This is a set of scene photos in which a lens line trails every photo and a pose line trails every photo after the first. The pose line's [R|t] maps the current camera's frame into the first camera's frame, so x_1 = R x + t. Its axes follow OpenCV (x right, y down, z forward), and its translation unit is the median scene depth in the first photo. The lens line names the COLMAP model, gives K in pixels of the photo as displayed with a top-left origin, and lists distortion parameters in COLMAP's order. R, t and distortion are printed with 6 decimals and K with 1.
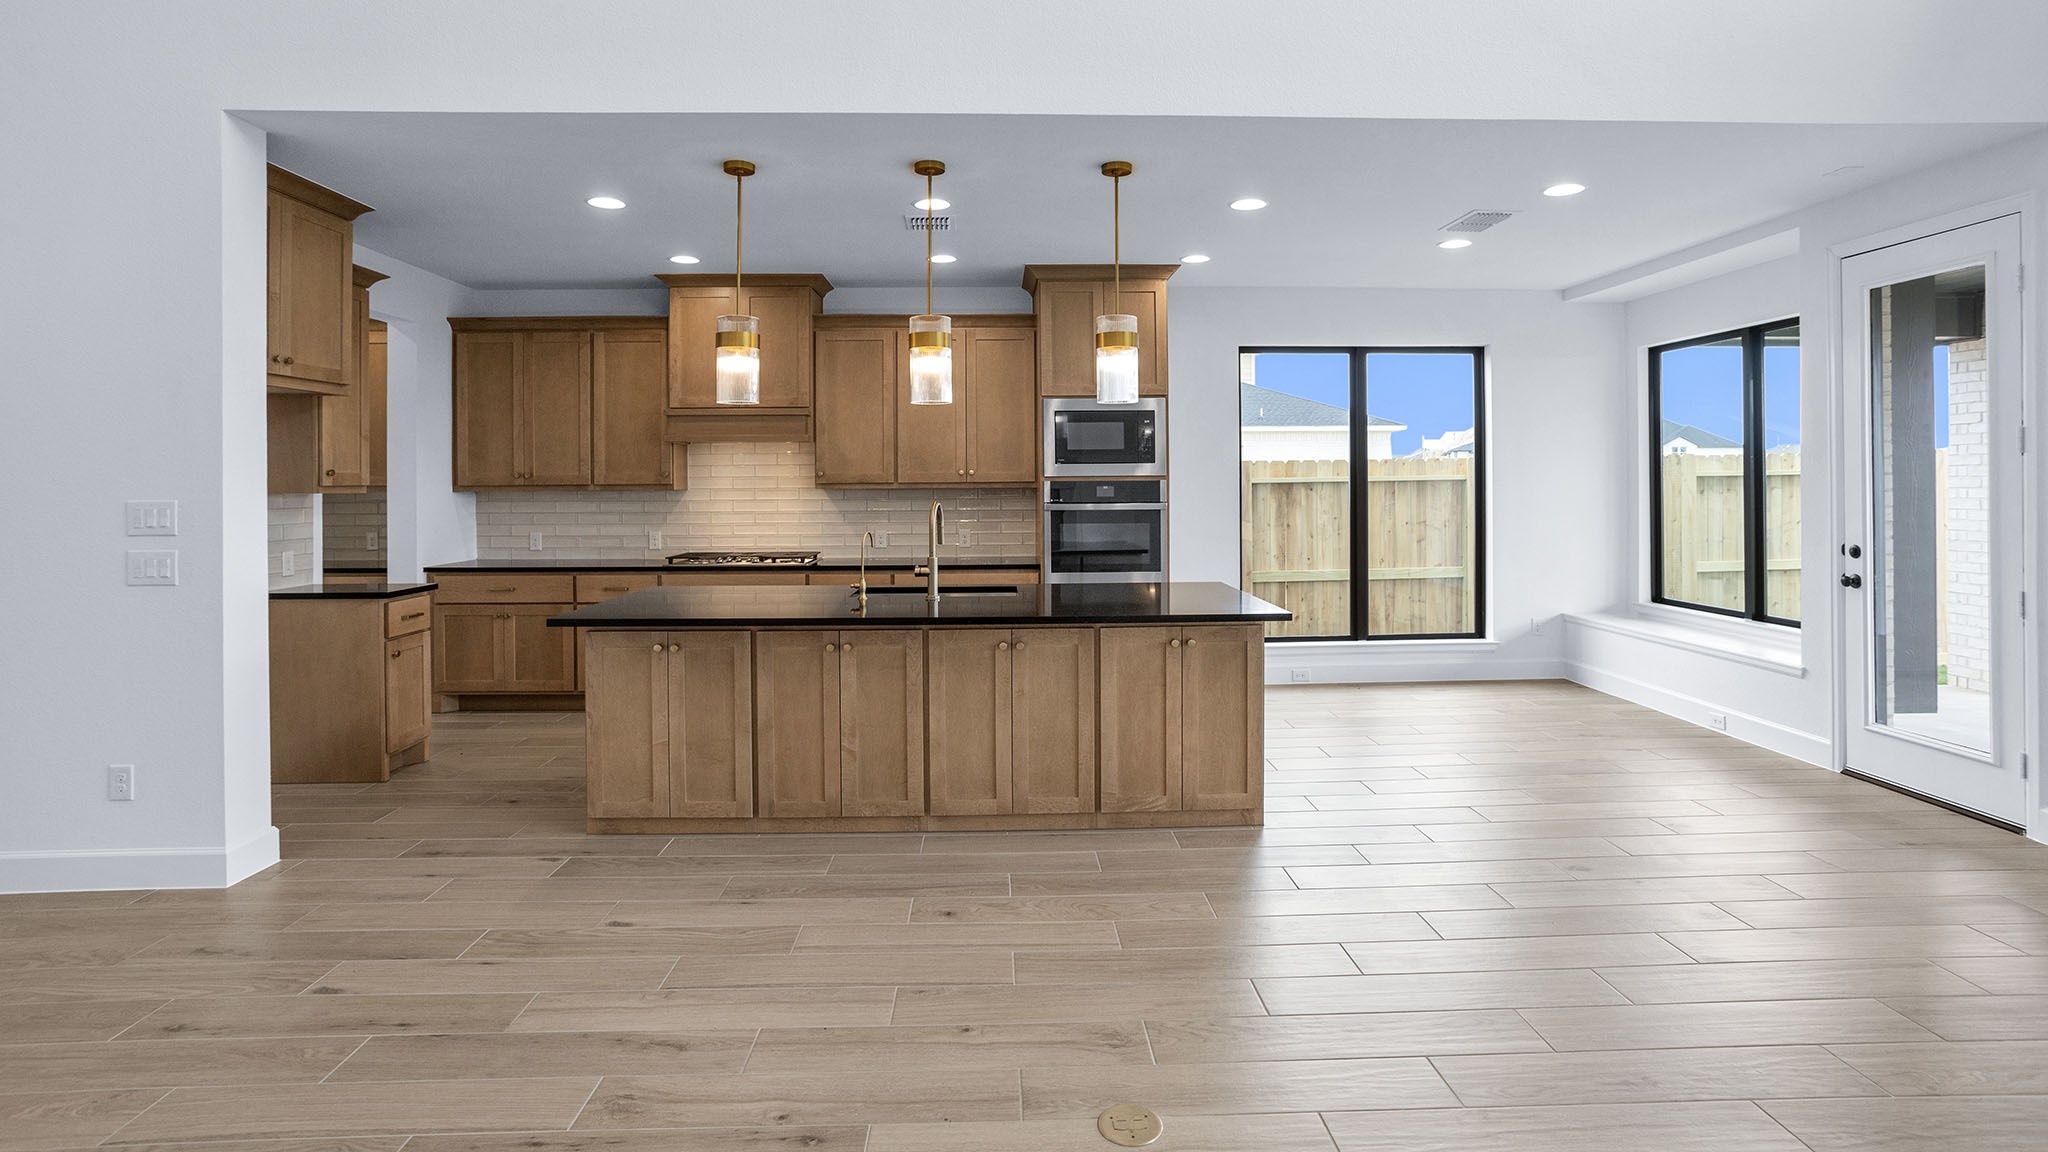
lens RADIAL K [[1006.6, 0, 1023.7], [0, 1006.6, 478.8], [0, 0, 1]] dist [-0.034709, 0.019643]
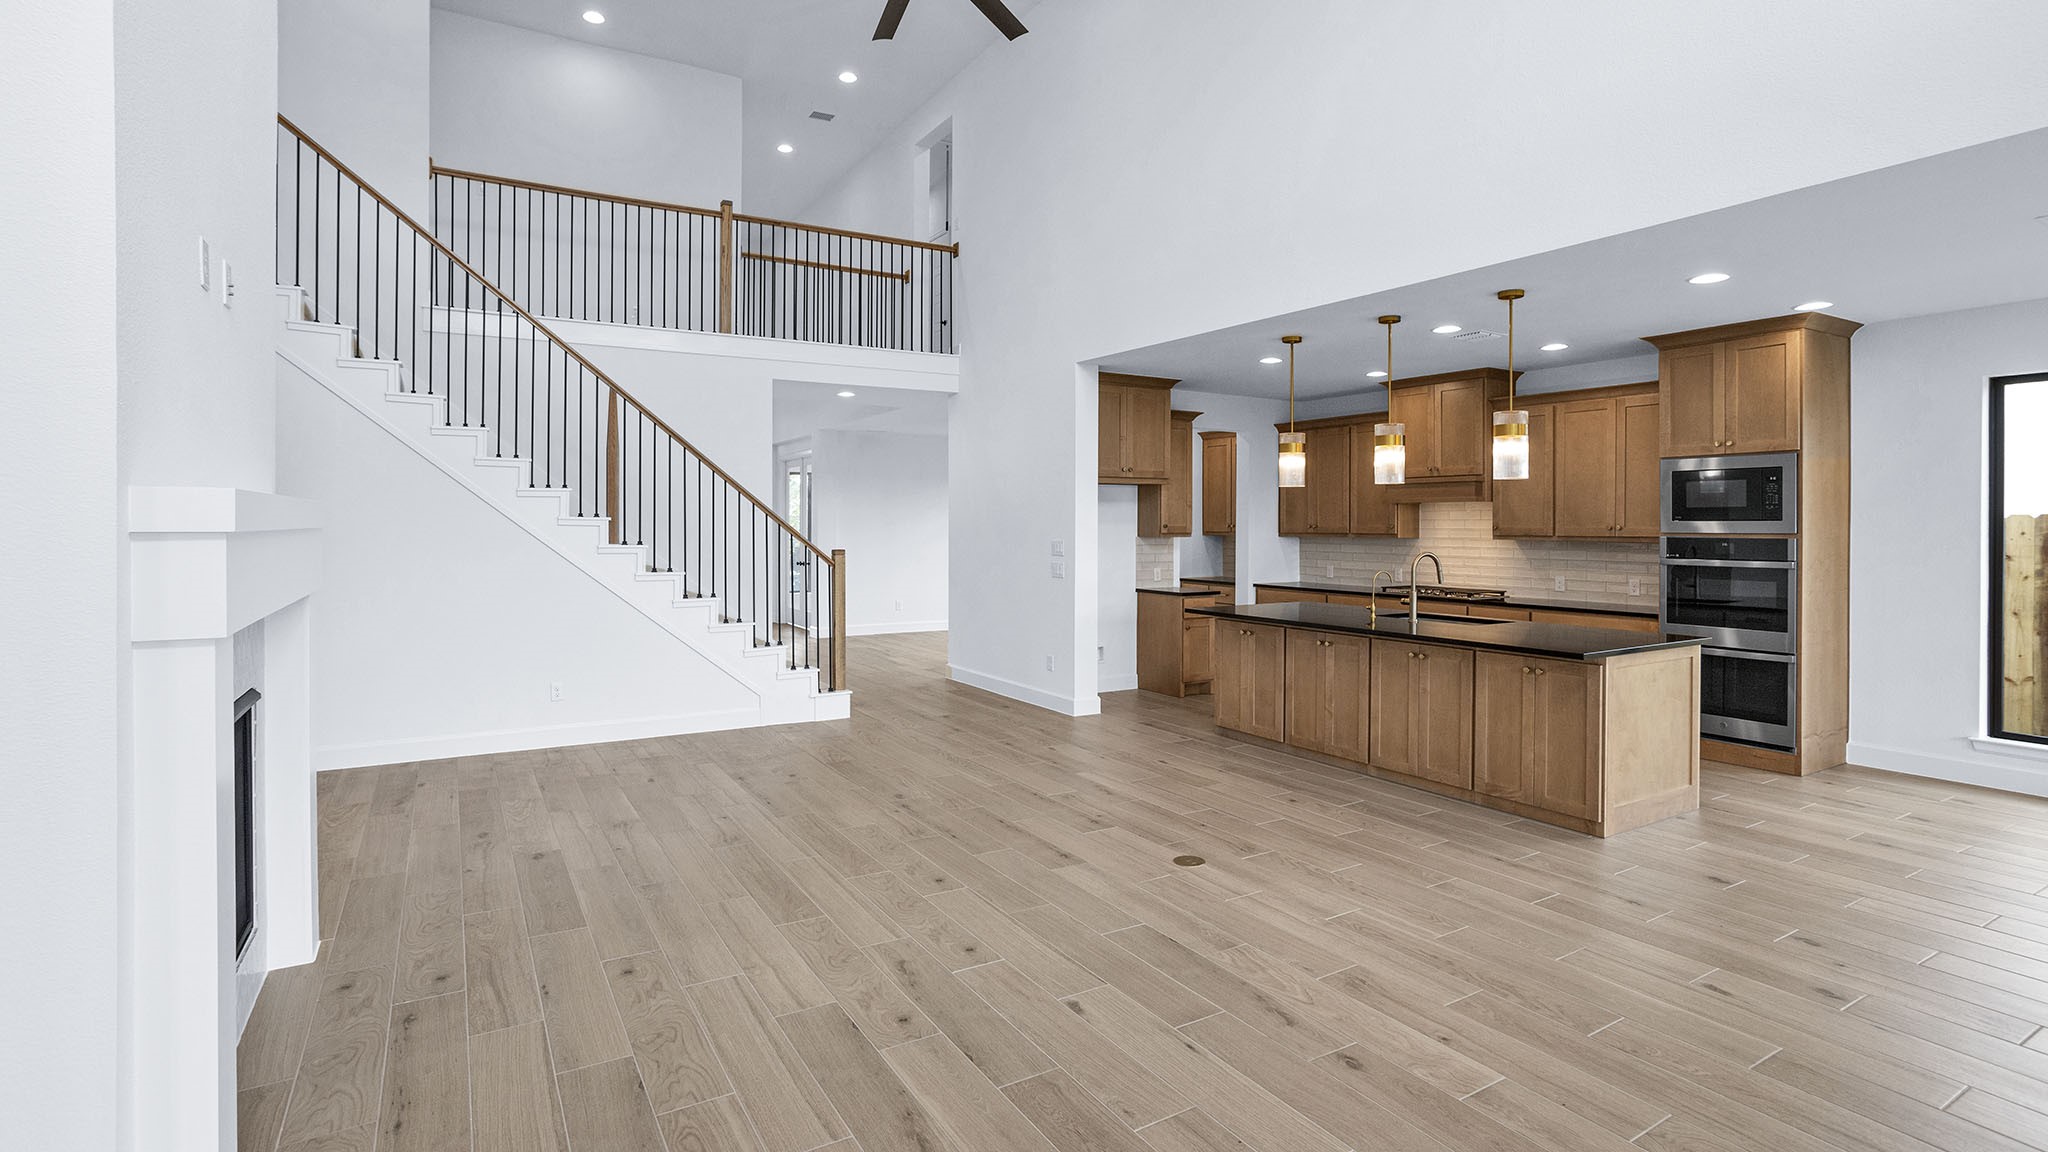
lens RADIAL K [[969.0, 0, 1025.6], [0, 969.0, 526.6], [0, 0, 1]] dist [-0.045021, 0.000057]
pose [[0.494254, 0.009495, -0.869266, 0.709505], [-0.002478, 0.999952, 0.009513, -0.021044], [0.869314, -0.002548, 0.494253, -0.110331]]
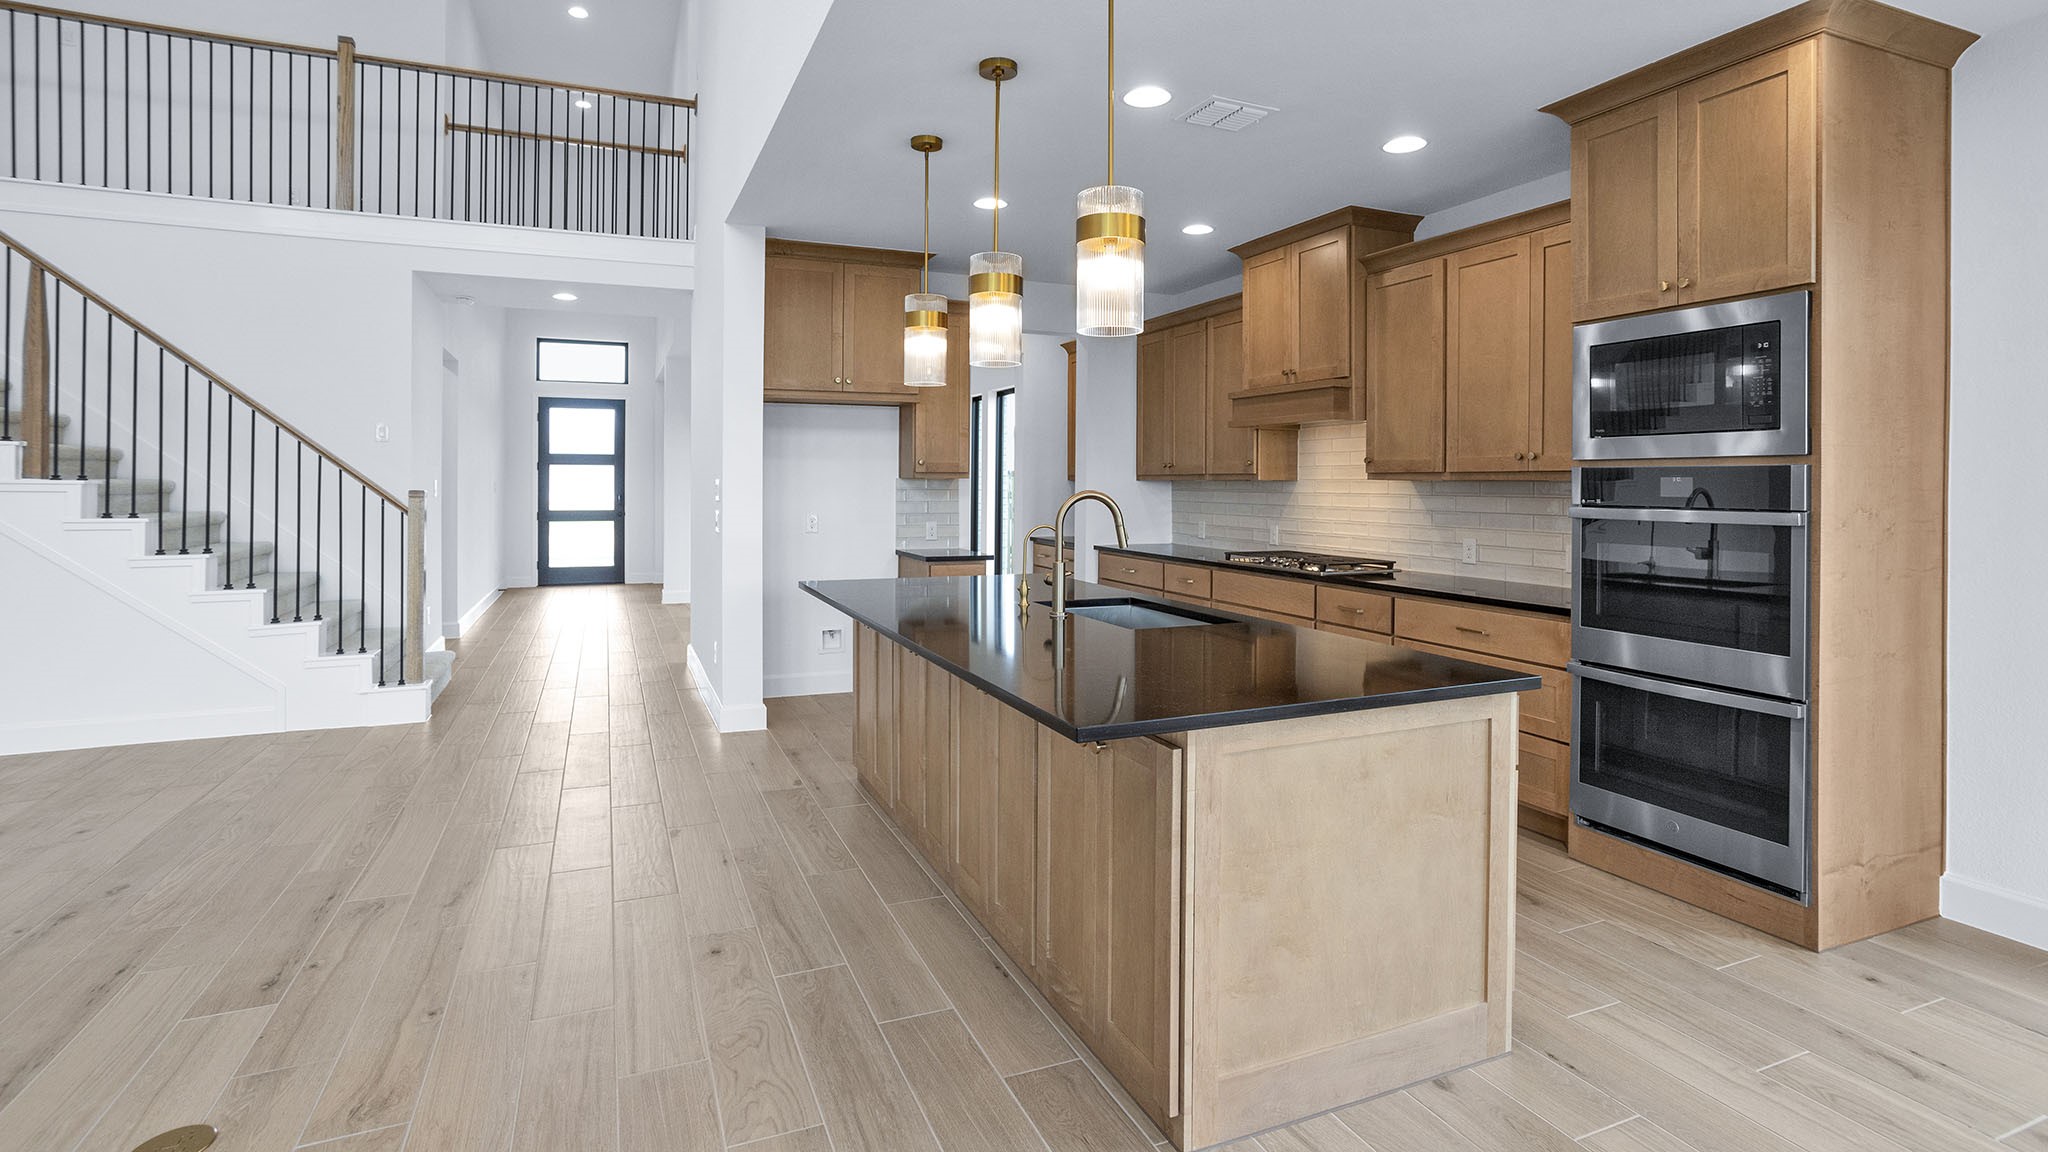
lens RADIAL K [[989.5, 0, 1026.1], [0, 989.5, 488.8], [0, 0, 1]] dist [-0.030389, 0.000469]
pose [[0.372383, 0.013808, -0.927976, 0.542169], [-0.004854, 0.999905, 0.012930, 0.010836], [0.928066, -0.000311, 0.372414, 0.619836]]
